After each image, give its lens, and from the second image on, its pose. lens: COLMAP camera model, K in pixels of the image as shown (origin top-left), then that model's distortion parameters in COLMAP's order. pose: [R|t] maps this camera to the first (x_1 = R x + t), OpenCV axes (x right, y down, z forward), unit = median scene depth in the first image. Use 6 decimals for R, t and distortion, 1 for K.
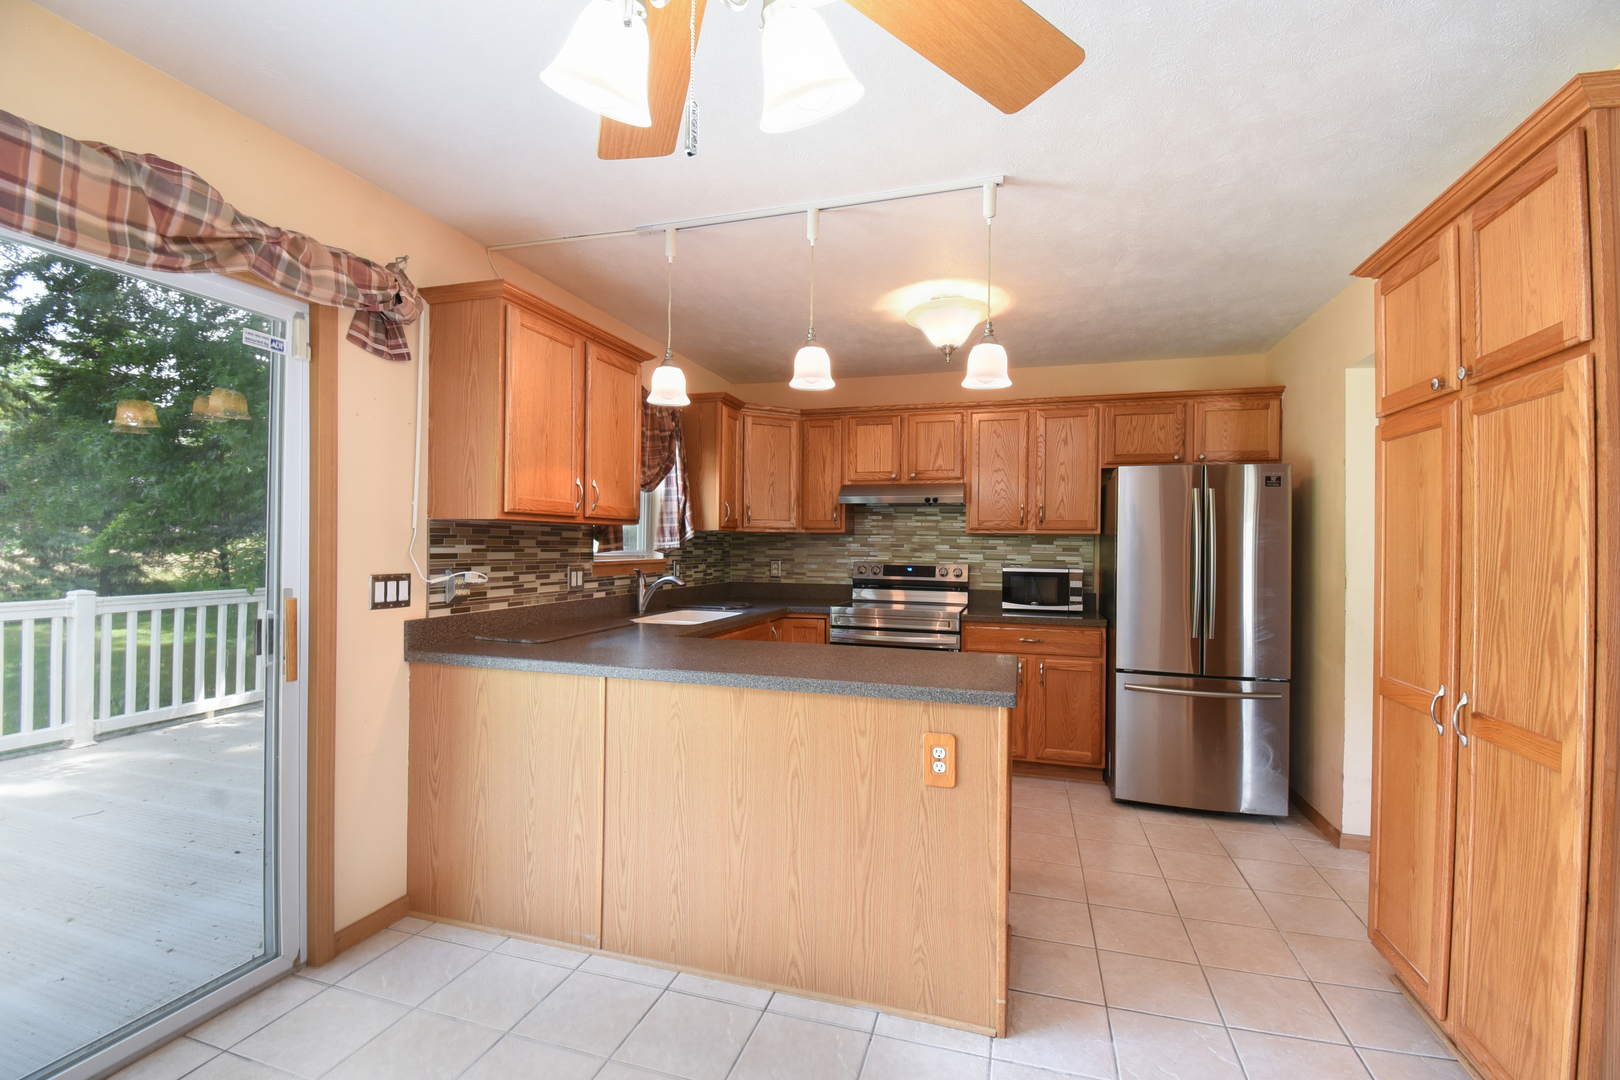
lens RADIAL K [[707.7, 0, 810.6], [0, 707.7, 543.6], [0, 0, 1]] dist [0.013182, -0.021917]
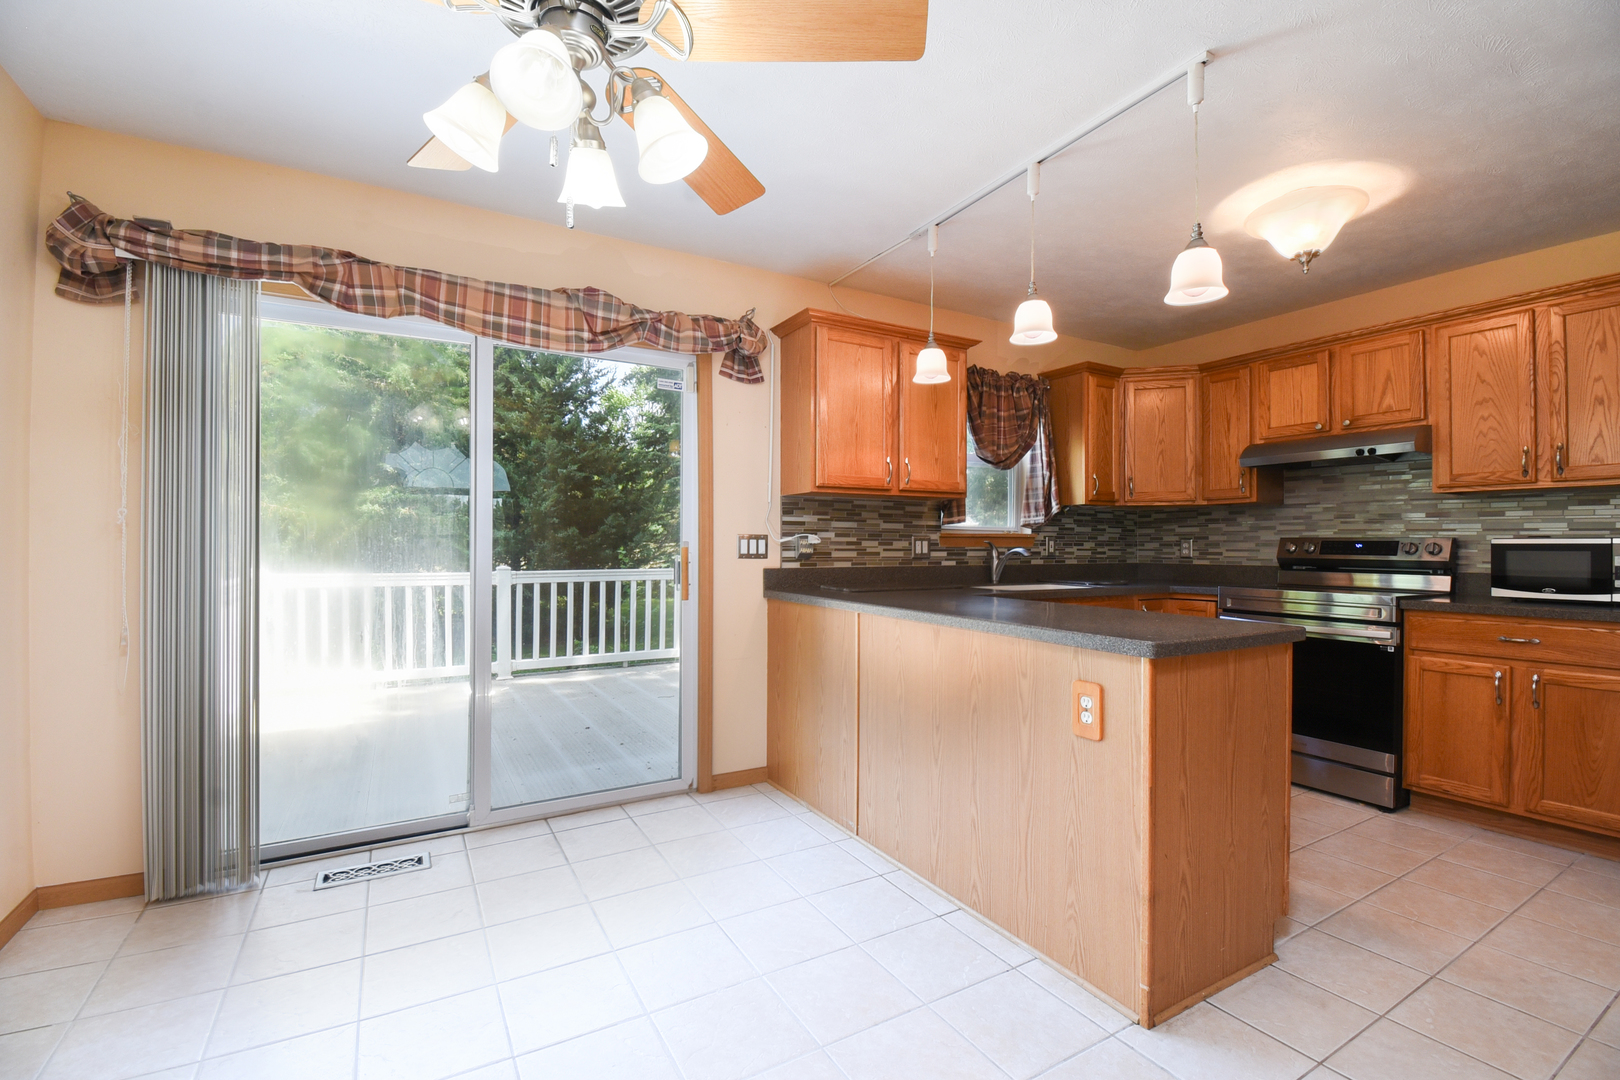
lens RADIAL K [[707.7, 0, 810.2], [0, 707.7, 543.9], [0, 0, 1]] dist [0.013182, -0.021917]
pose [[0.728912, -0.010125, -0.684532, 0.411666], [0.005733, 0.999946, -0.008686, 0.066763], [0.684583, 0.002407, 0.728931, 0.044404]]
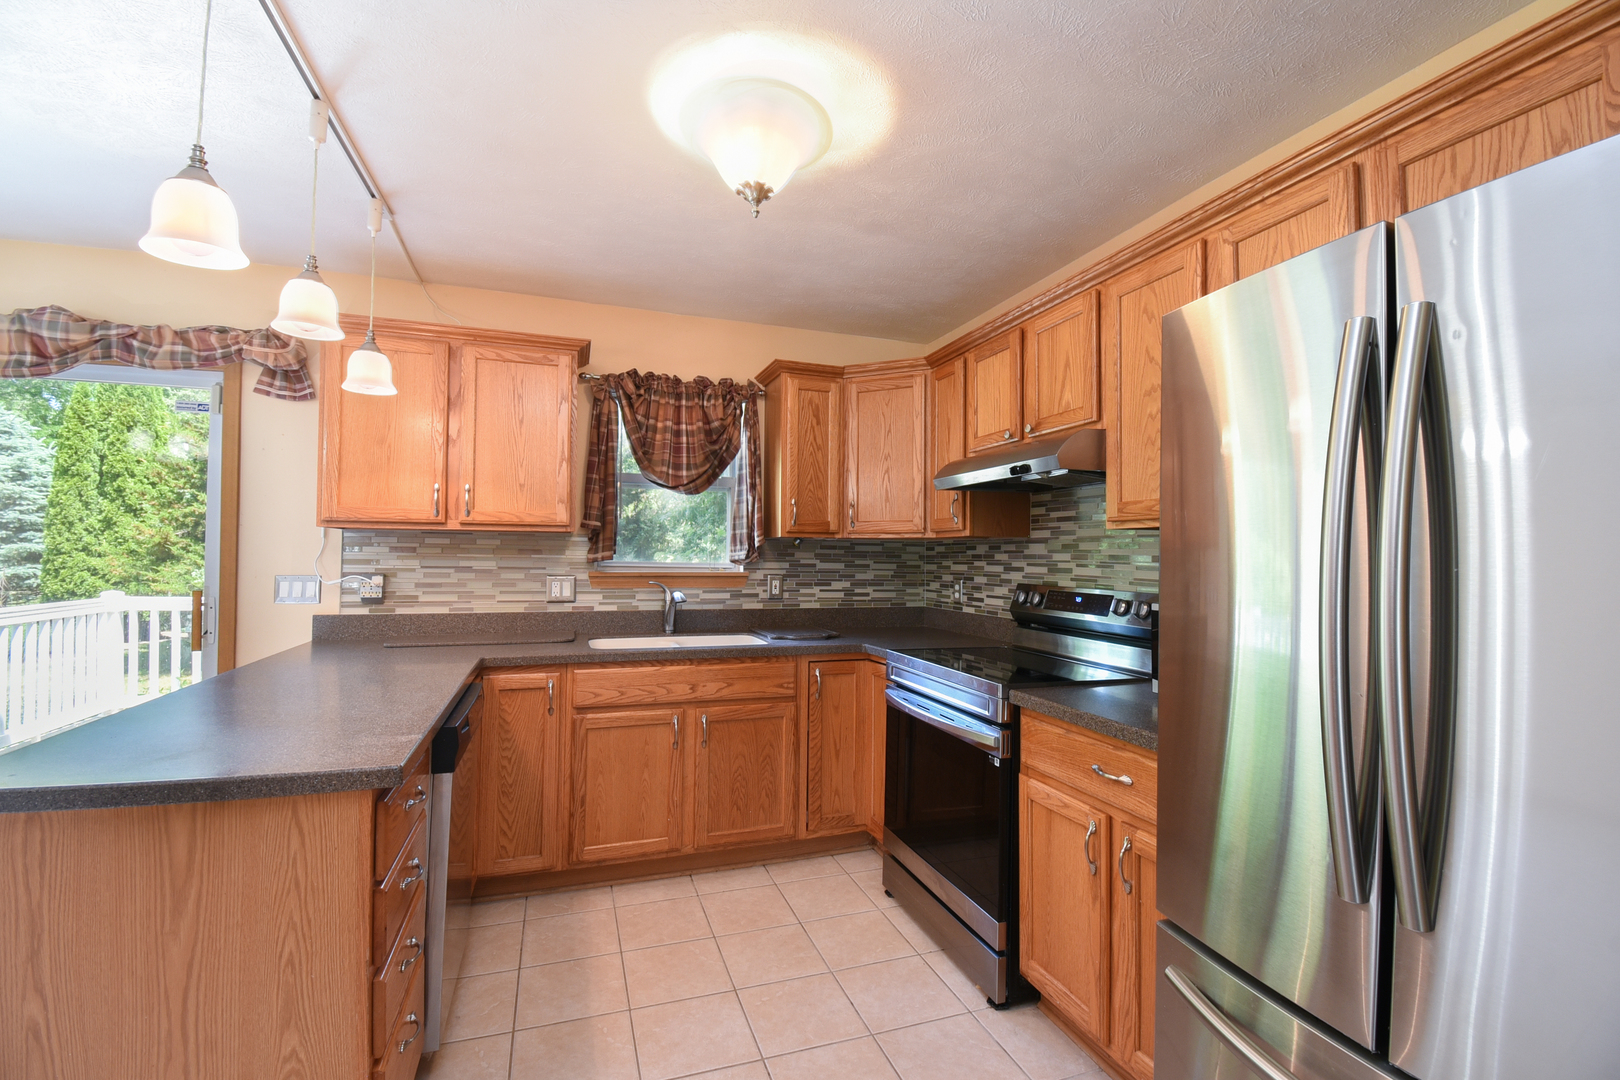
lens RADIAL K [[707.7, 0, 815.3], [0, 707.7, 541.6], [0, 0, 1]] dist [0.013182, -0.021917]
pose [[0.589500, -0.021731, -0.807476, 0.822354], [-0.004310, 0.999539, -0.030046, 0.015534], [0.807757, 0.021193, 0.589135, 0.896996]]
